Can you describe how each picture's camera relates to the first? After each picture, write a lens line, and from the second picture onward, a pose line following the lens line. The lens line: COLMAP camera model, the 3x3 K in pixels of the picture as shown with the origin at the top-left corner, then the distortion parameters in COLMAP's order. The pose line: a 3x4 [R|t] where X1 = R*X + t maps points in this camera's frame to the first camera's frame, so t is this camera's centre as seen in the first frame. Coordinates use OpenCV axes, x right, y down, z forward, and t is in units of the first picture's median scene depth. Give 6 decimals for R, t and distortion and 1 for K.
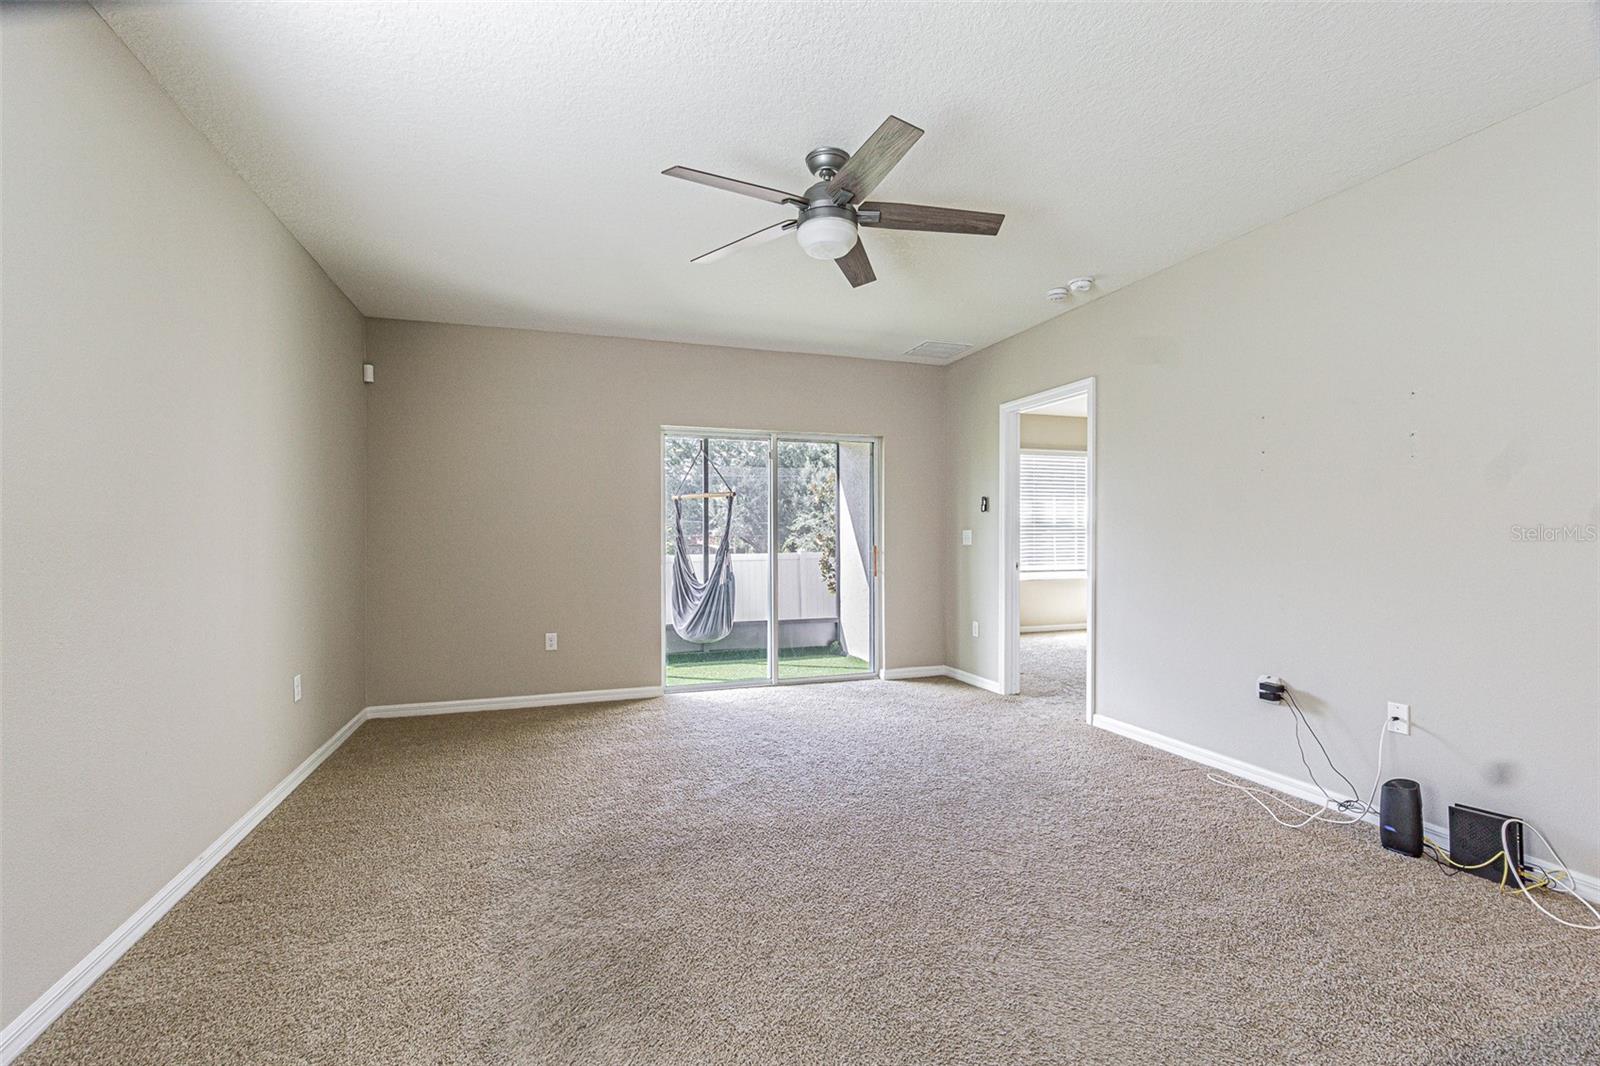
lens RADIAL K [[689.5, 0, 796.8], [0, 689.5, 534.6], [0, 0, 1]] dist [-0.000682, -0.000136]
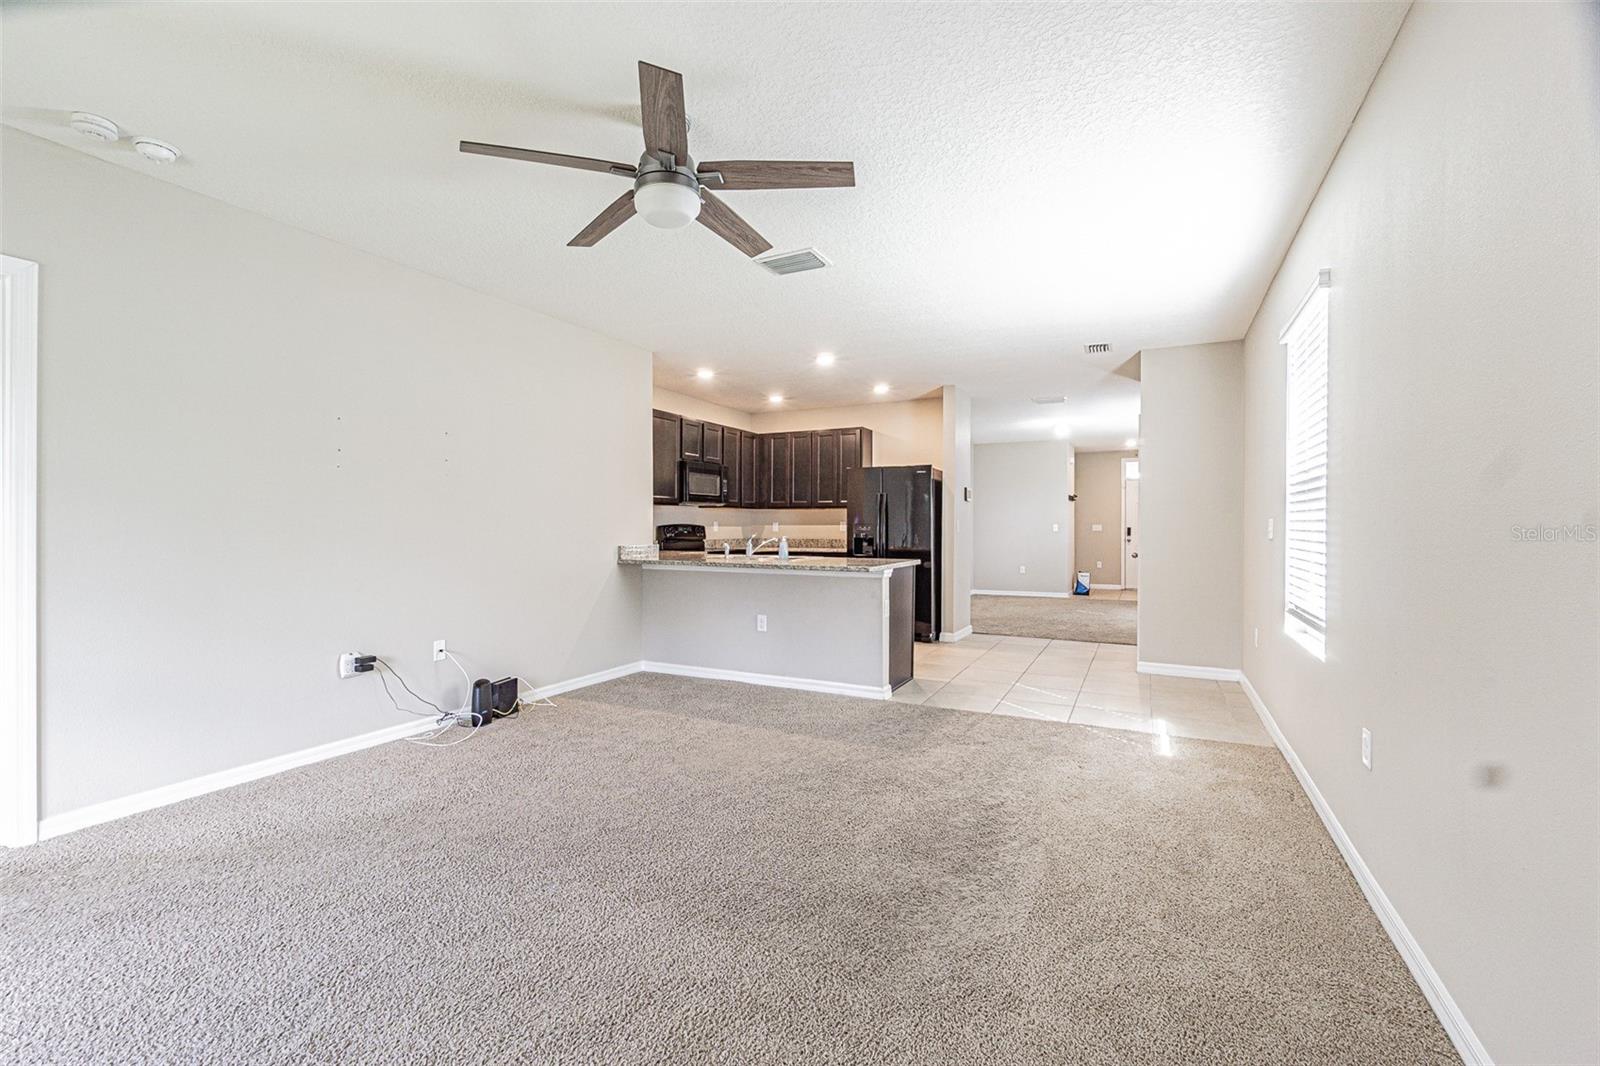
lens RADIAL K [[689.5, 0, 793.7], [0, 689.5, 529.9], [0, 0, 1]] dist [-0.000682, -0.000136]
pose [[-0.686449, 0.000373, 0.727178, -0.637890], [-0.000795, 0.999999, -0.001264, 0.007237], [-0.727178, -0.001446, -0.686448, 1.291834]]
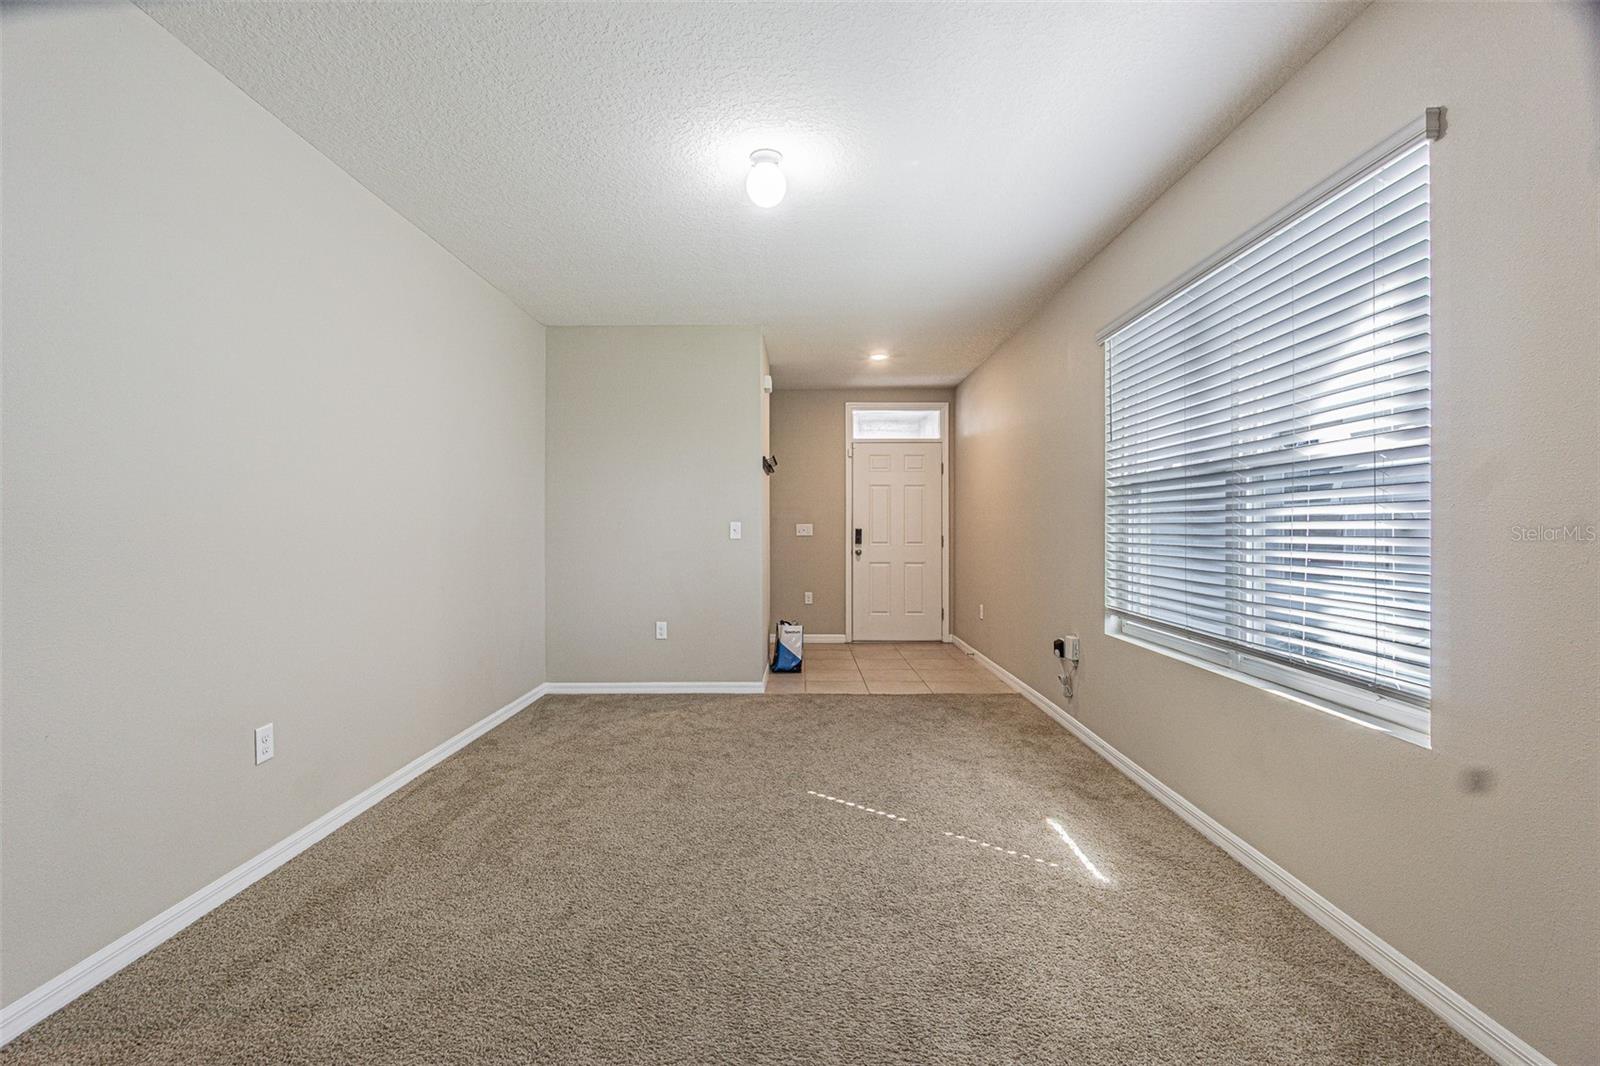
lens RADIAL K [[689.5, 0, 798.8], [0, 689.5, 530.5], [0, 0, 1]] dist [-0.000682, -0.000136]
pose [[-0.939891, 0.003087, 0.341460, -0.249255], [0.002978, 0.999995, -0.000843, 0.001494], [-0.341461, 0.000225, -0.939896, 0.503892]]
